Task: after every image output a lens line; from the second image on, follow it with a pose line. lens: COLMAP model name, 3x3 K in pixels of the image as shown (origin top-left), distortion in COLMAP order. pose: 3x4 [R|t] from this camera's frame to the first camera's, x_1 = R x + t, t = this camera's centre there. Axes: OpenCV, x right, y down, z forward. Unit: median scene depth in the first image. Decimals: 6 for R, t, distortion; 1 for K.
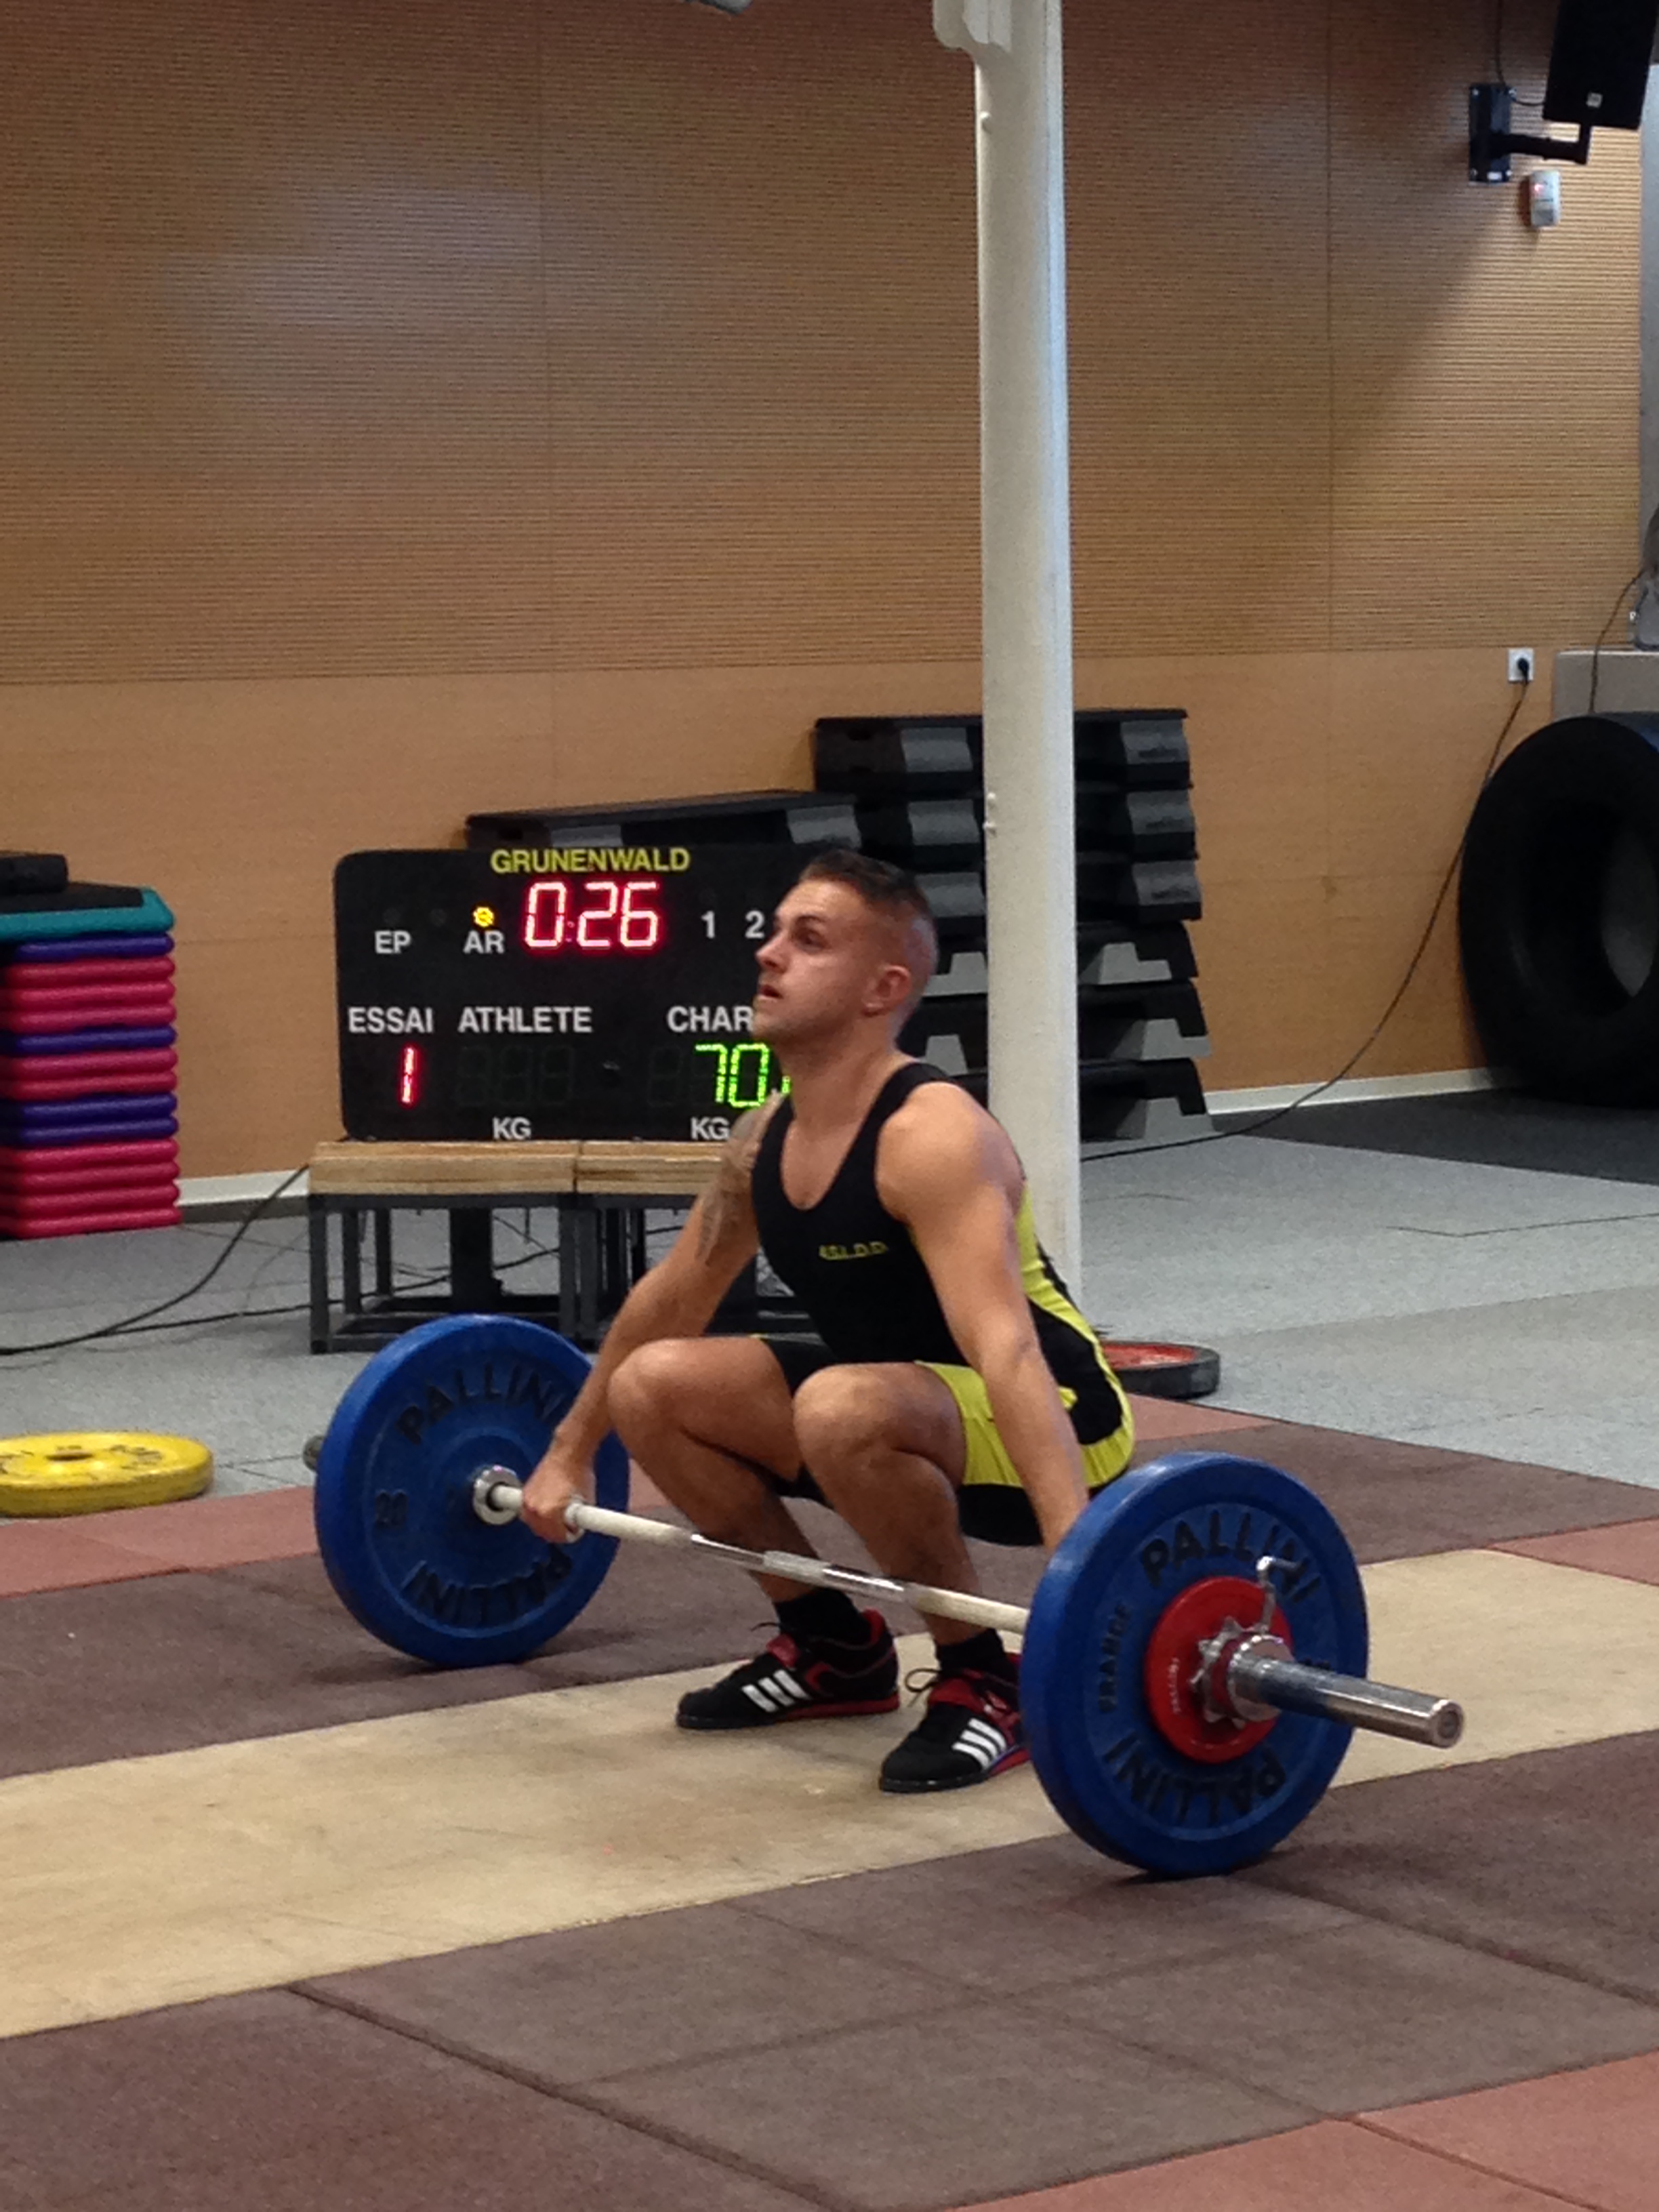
lens RADIAL K [[5286.0, 0, 744.0], [0, 5286.0, 1162.3], [0, 0, 1]] dist [0.116513, 0.000000]
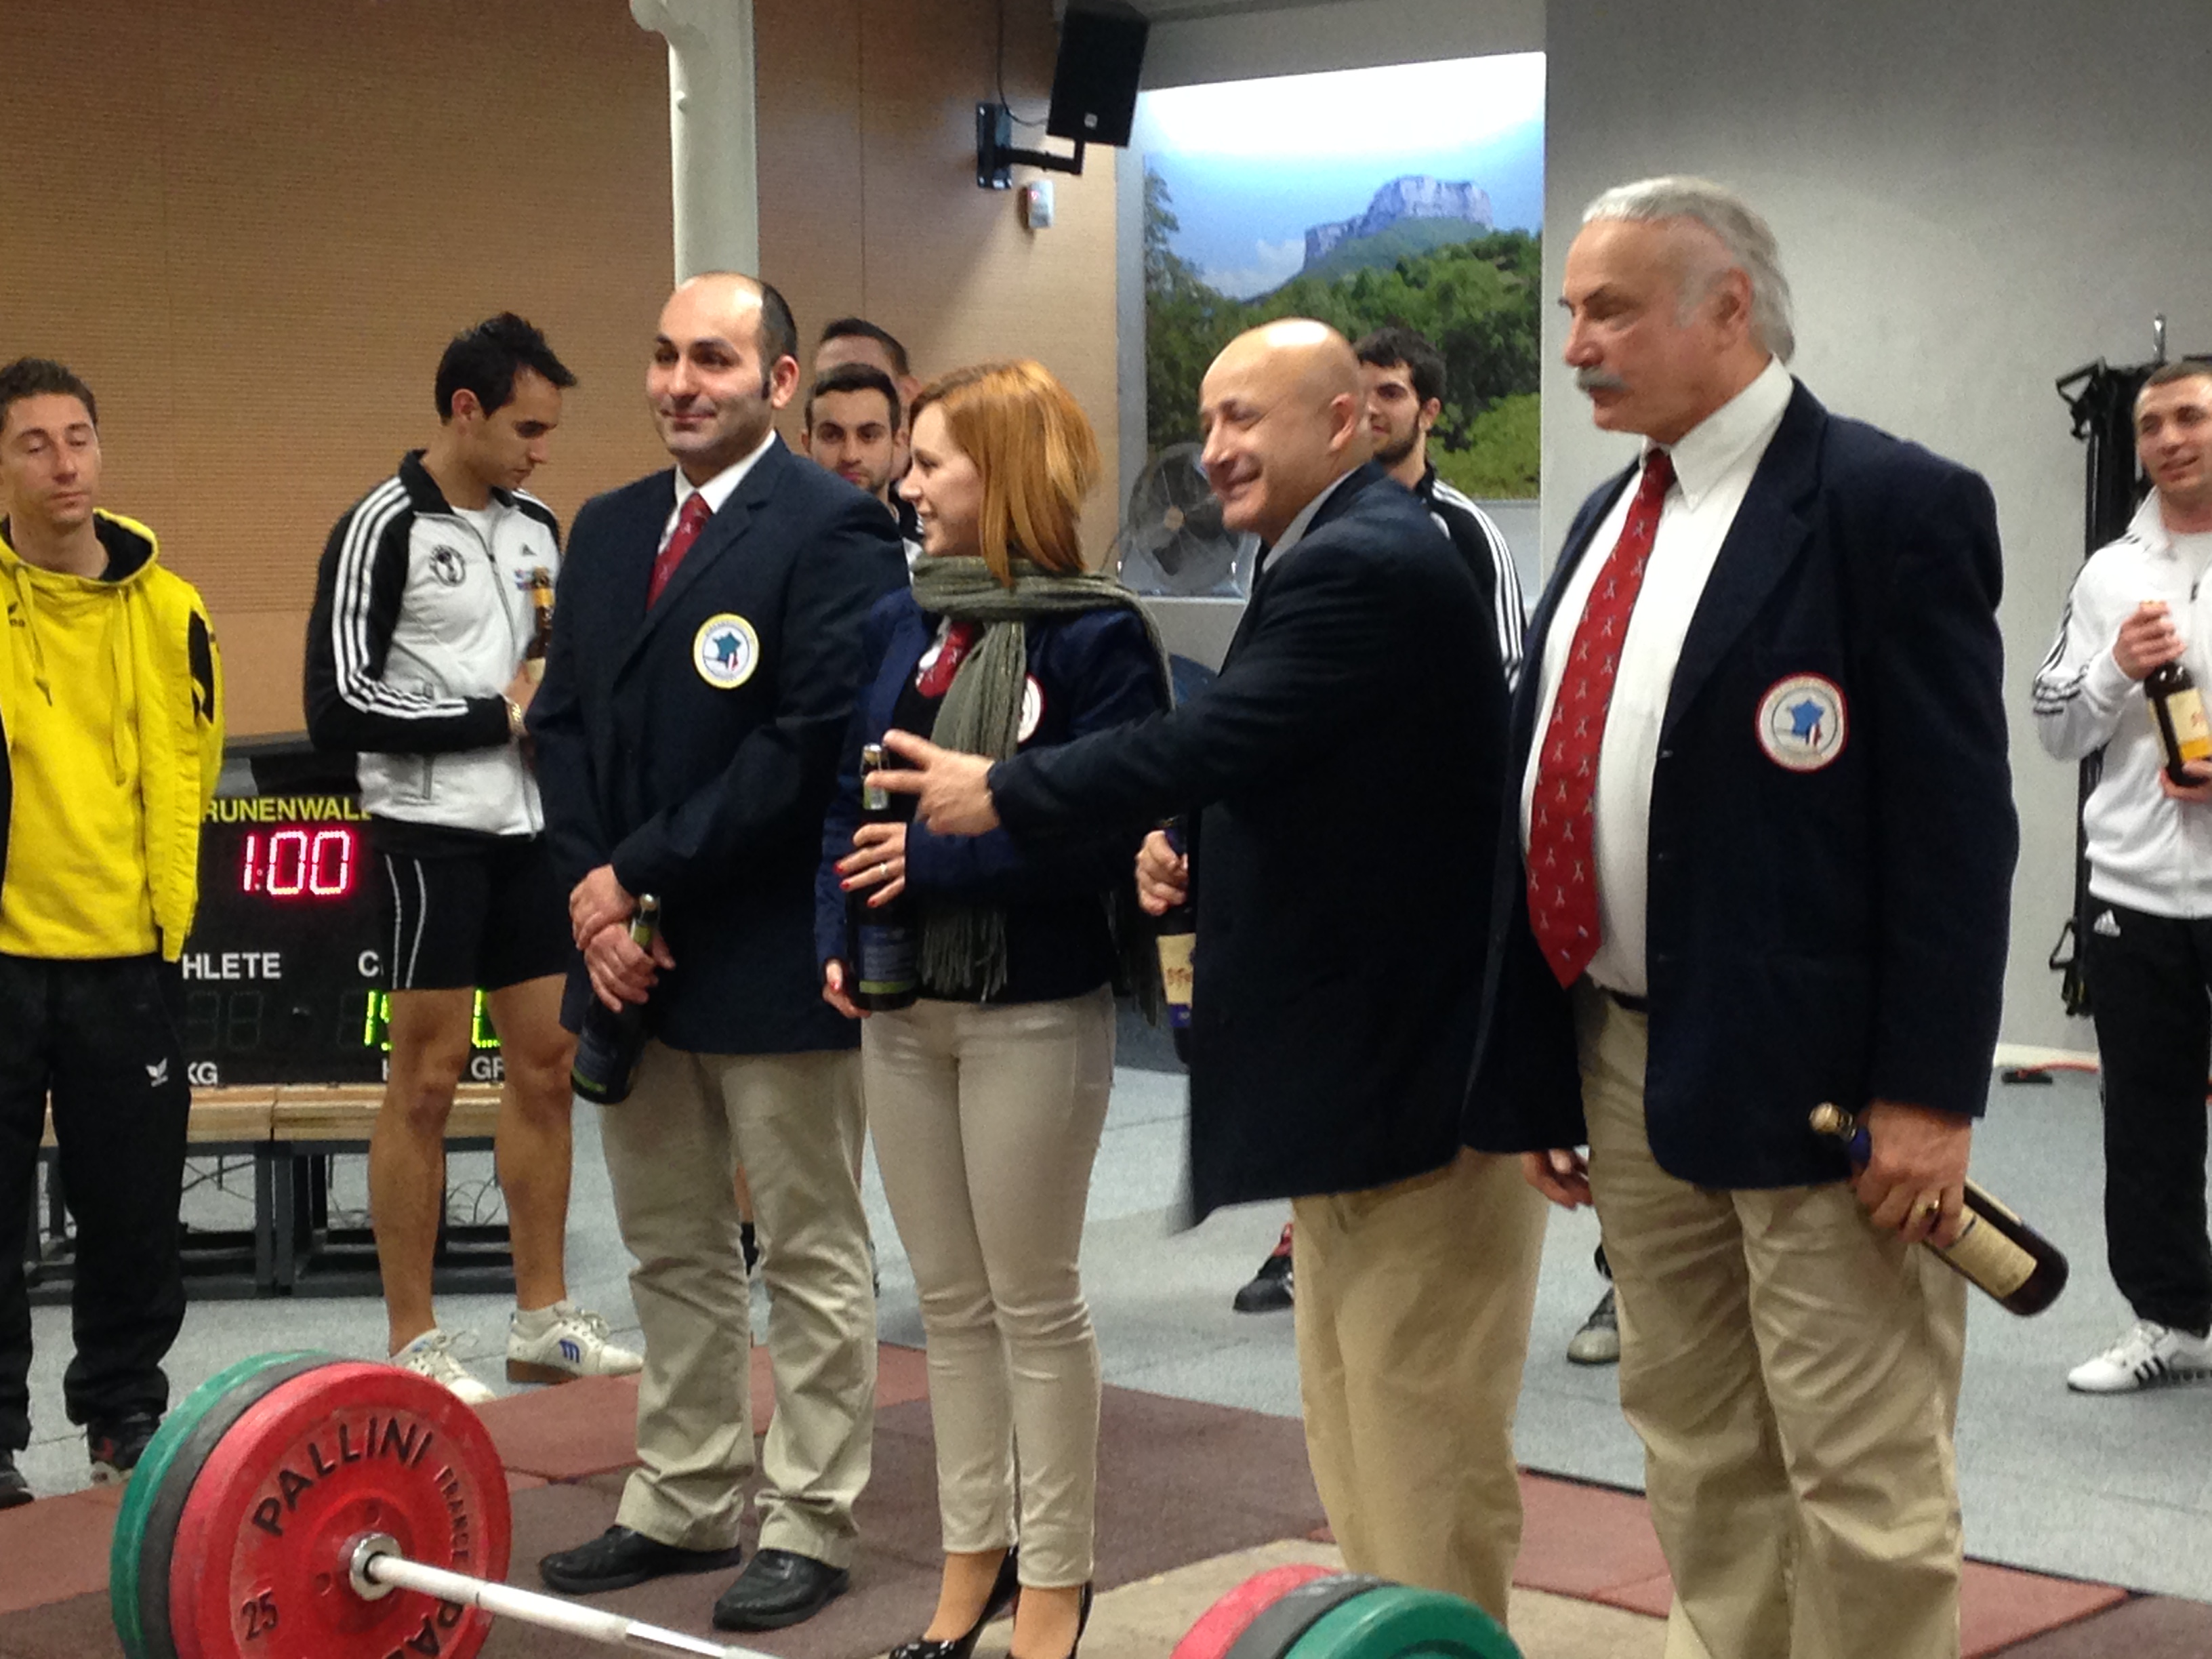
lens RADIAL K [[4166.0, 0, 1131.2], [0, 4166.0, 850.1], [0, 0, 1]] dist [0.063903, 0.000000]
pose [[0.974880, -0.008654, 0.222563, -0.047975], [0.015138, 0.999509, -0.027447, -0.024615], [-0.222216, 0.030126, 0.974532, 0.178870]]
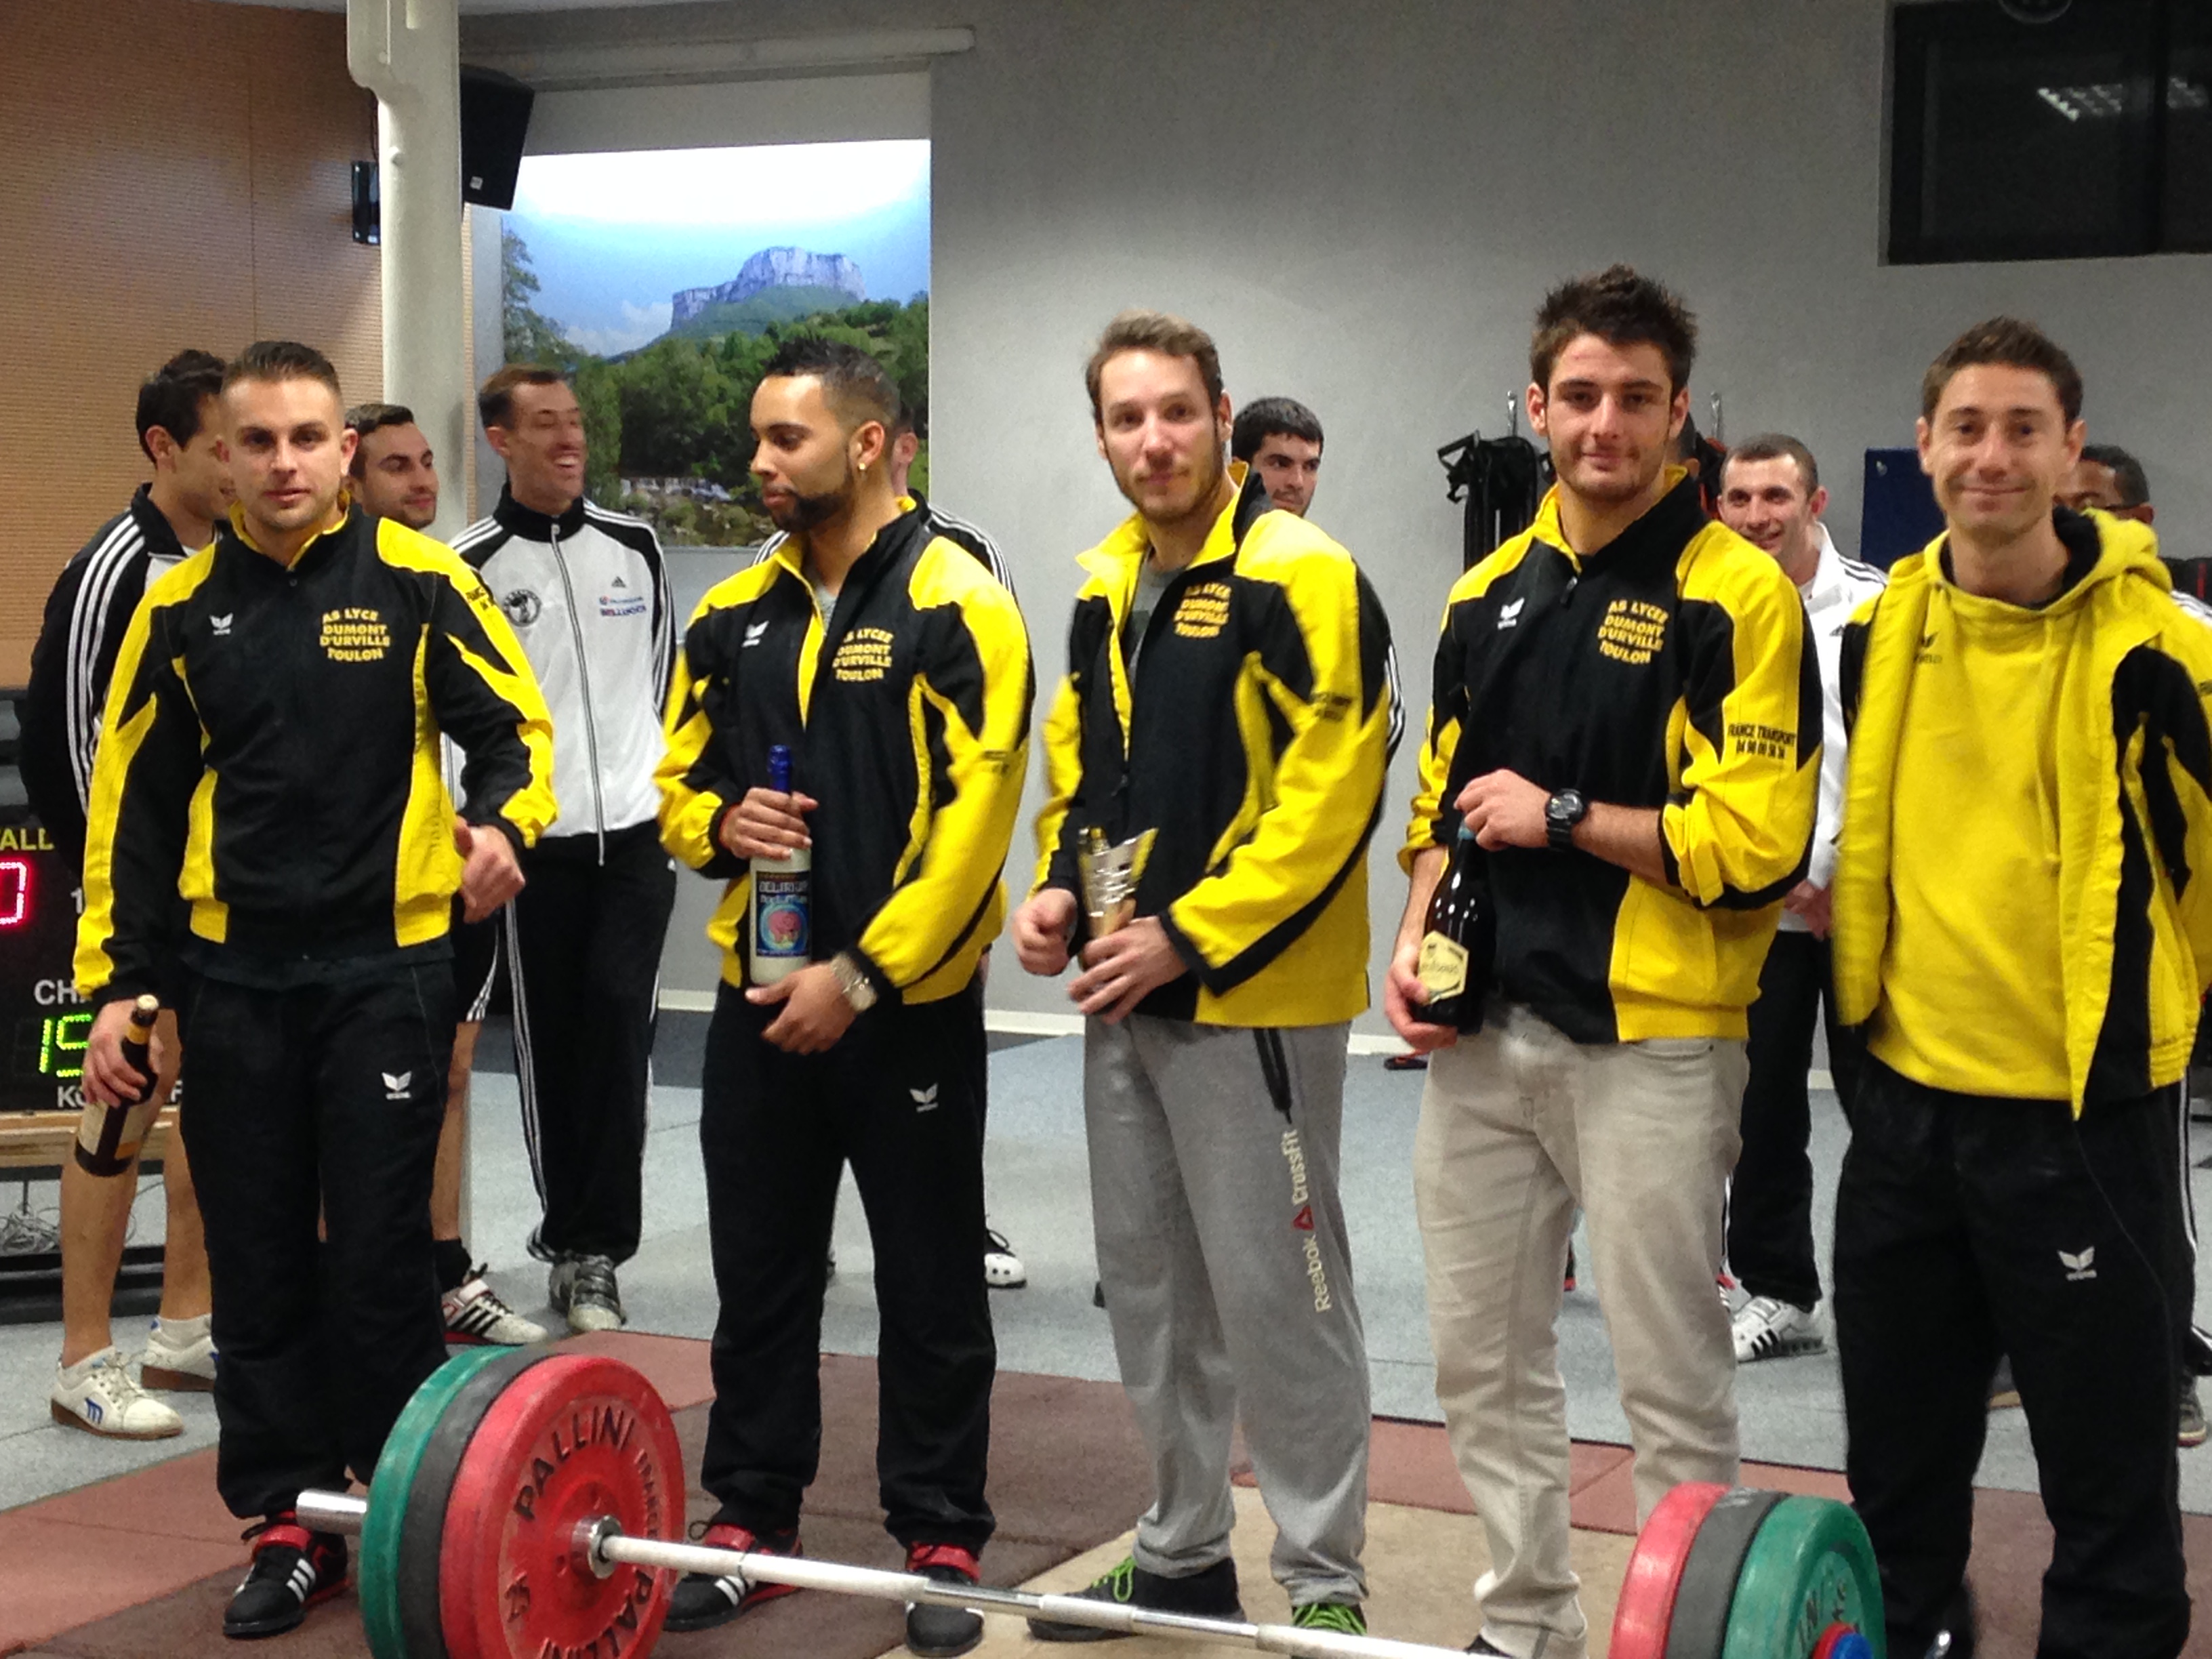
lens RADIAL K [[3926.2, 0, 1098.4], [0, 3926.2, 802.0], [0, 0, 1]] dist [0.210408, 0.000000]
pose [[0.886191, -0.010743, 0.463195, -0.191086], [0.032955, 0.998661, -0.039888, -0.026300], [-0.462146, 0.050613, 0.885358, 0.206121]]
